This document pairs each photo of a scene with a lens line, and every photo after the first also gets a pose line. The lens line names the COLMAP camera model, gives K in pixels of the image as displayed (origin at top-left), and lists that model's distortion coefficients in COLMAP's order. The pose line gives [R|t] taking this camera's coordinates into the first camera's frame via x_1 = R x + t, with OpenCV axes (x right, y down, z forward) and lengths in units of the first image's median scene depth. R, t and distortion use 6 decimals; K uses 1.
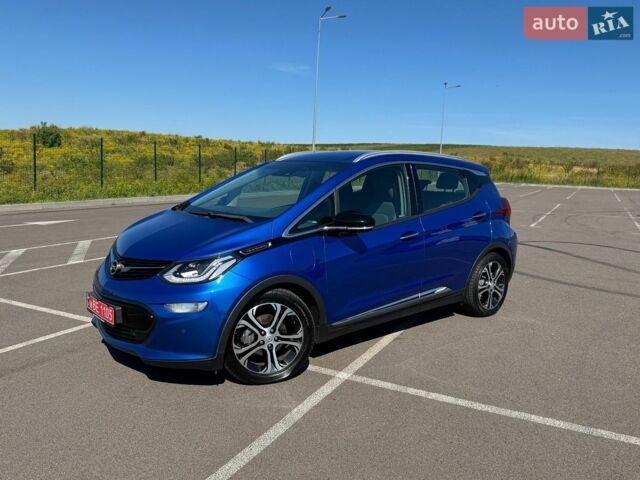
lens RADIAL K [[520.3, 0, 330.0], [0, 520.3, 237.8], [0, 0, 1]] dist [0.075657, -0.143392]
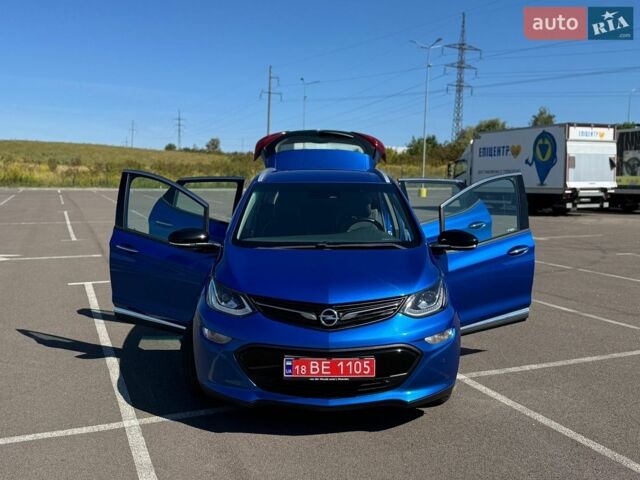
lens RADIAL K [[640.8, 0, 321.9], [0, 640.8, 240.2], [0, 0, 1]] dist [0.087237, 0.000000]
pose [[0.654593, -0.103109, 0.748917, -1.209524], [0.116075, 0.992616, 0.035205, -0.109107], [-0.747017, 0.063886, 0.661728, 0.309454]]
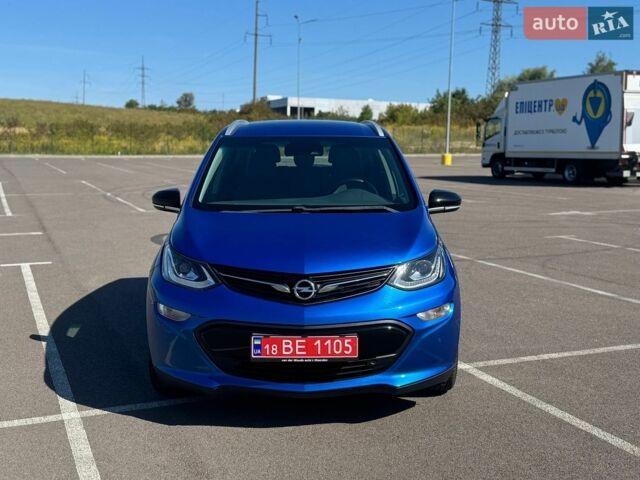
lens RADIAL K [[803.4, 0, 326.6], [0, 803.4, 242.9], [0, 0, 1]] dist [0.102492, 0.000000]
pose [[0.651490, -0.124660, 0.748345, -1.242935], [0.118139, 0.991045, 0.062241, -0.075884], [-0.749402, 0.047859, 0.660383, 0.232999]]
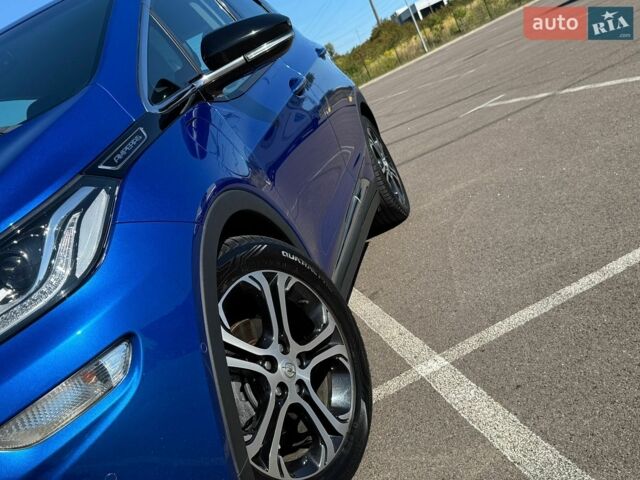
lens RADIAL K [[748.5, 0, 322.5], [0, 748.5, 238.7], [0, 0, 1]] dist [0.081497, 0.000000]
pose [[0.699834, -0.476219, 0.532397, -0.318304], [0.522598, 0.849459, 0.072872, 0.093485], [-0.486953, 0.227232, 0.843352, 0.543864]]
